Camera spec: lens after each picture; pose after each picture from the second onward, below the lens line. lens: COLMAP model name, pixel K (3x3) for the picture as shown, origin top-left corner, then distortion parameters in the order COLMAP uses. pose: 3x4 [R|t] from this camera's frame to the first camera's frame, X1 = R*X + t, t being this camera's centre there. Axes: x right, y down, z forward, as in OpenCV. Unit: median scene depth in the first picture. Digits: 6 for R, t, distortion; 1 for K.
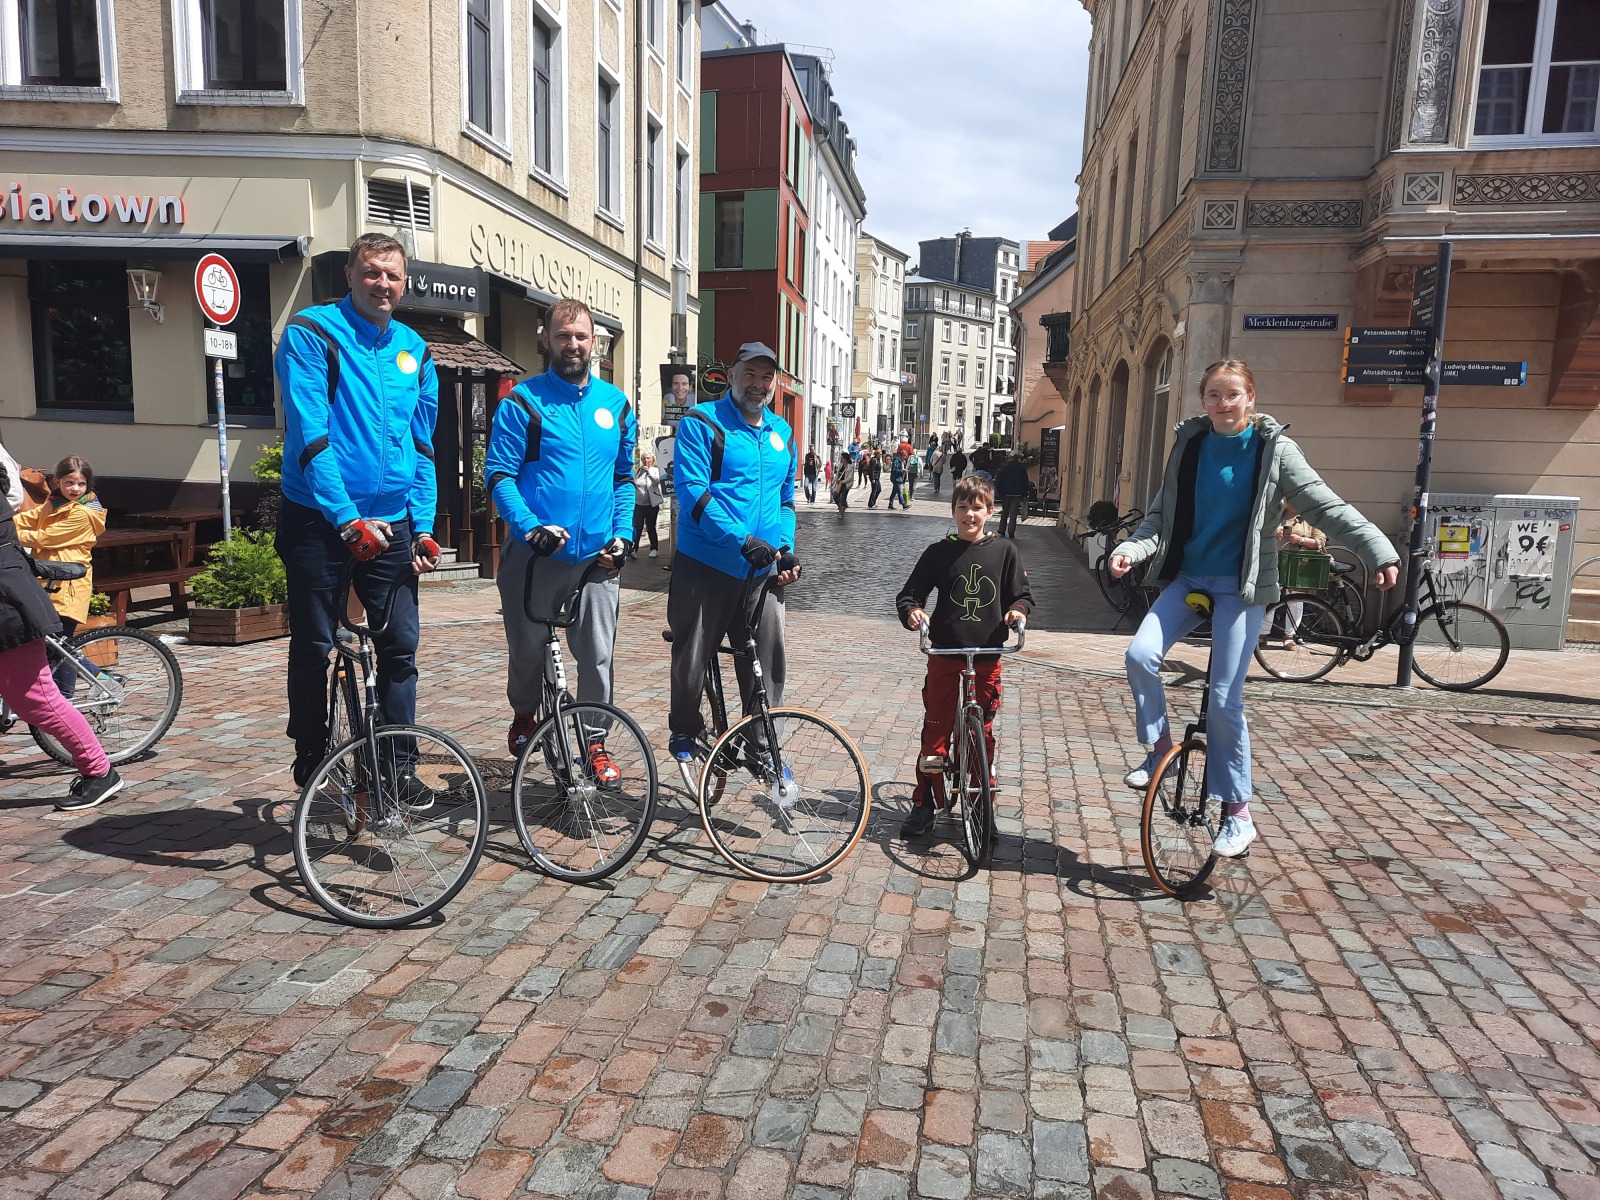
lens RADIAL K [[1186.2, 0, 820.3], [0, 1186.2, 607.2], [0, 0, 1]] dist [0.042540, -0.012078]
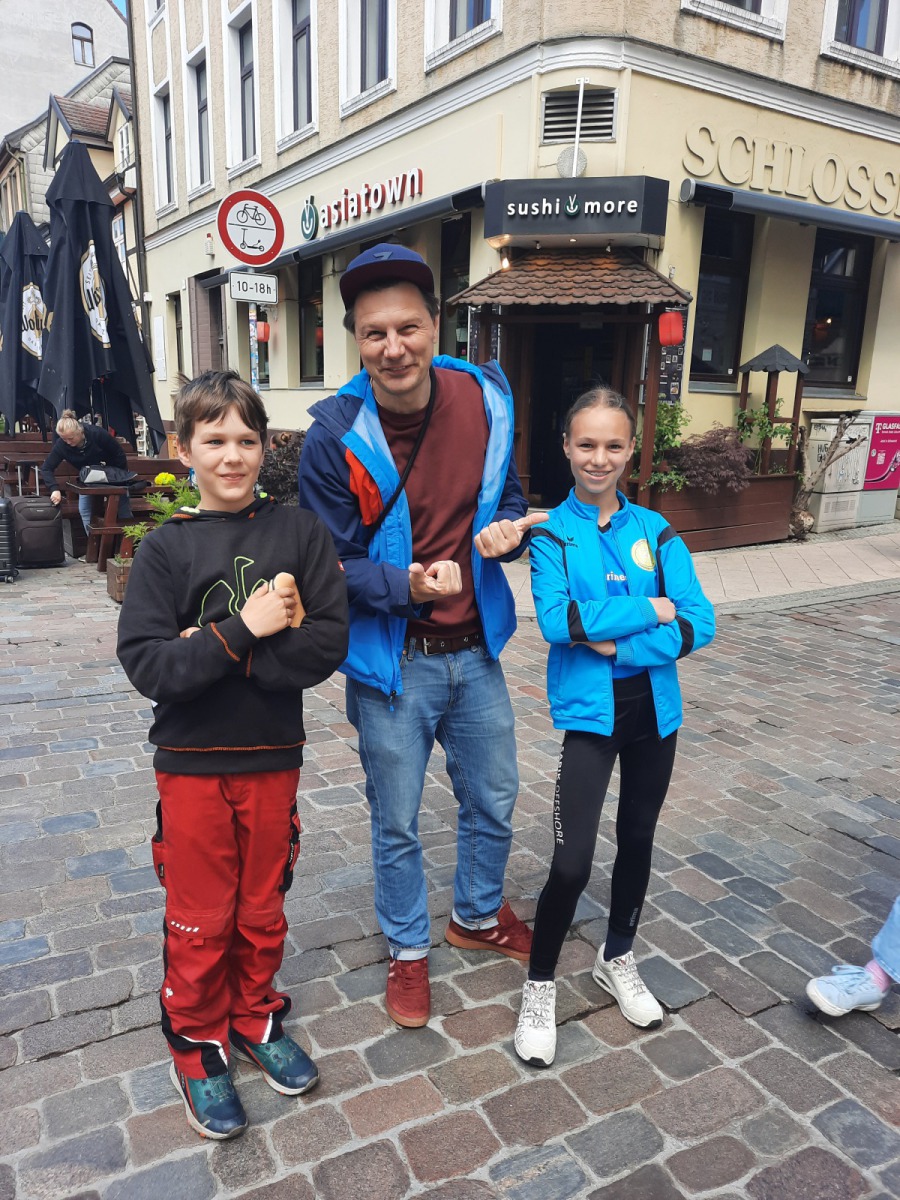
lens RADIAL K [[879.9, 0, 449.3], [0, 879.9, 617.6], [0, 0, 1]] dist [0.045290, -0.027019]
pose [[0.627782, 0.157782, -0.762230, 0.142299], [-0.099687, 0.987474, 0.122303, -0.047363], [0.771979, -0.000795, 0.635647, 0.520243]]
